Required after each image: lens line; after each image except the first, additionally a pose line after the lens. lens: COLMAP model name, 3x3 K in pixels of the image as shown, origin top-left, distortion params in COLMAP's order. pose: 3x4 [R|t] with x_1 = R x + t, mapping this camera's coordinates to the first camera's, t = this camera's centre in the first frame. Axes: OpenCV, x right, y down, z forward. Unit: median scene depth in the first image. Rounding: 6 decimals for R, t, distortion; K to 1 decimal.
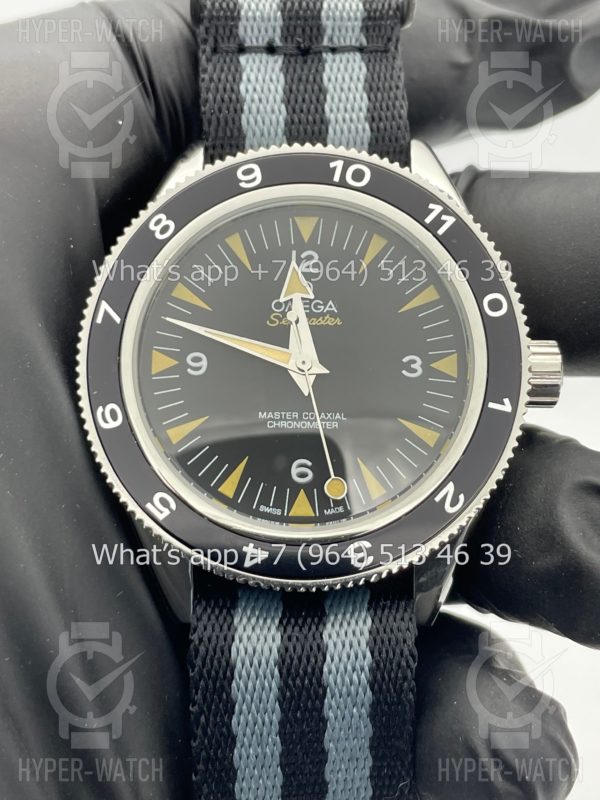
lens RADIAL K [[1351.1, 0, 300.0], [0, 1351.1, 400.0], [0, 0, 1]] dist [0.124365, 0.131050]
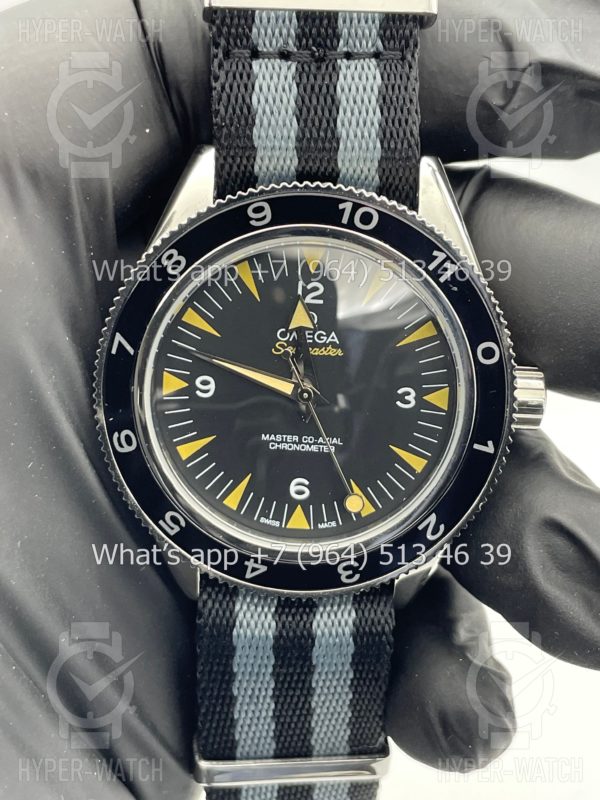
lens RADIAL K [[1351.1, 0, 300.0], [0, 1351.1, 400.0], [0, 0, 1]] dist [0.124365, 0.131050]
pose [[0.999209, 0.035193, 0.018506, -0.020977], [-0.039550, 0.927669, 0.371303, -0.416787], [-0.004101, -0.371741, 0.928327, 0.003636]]
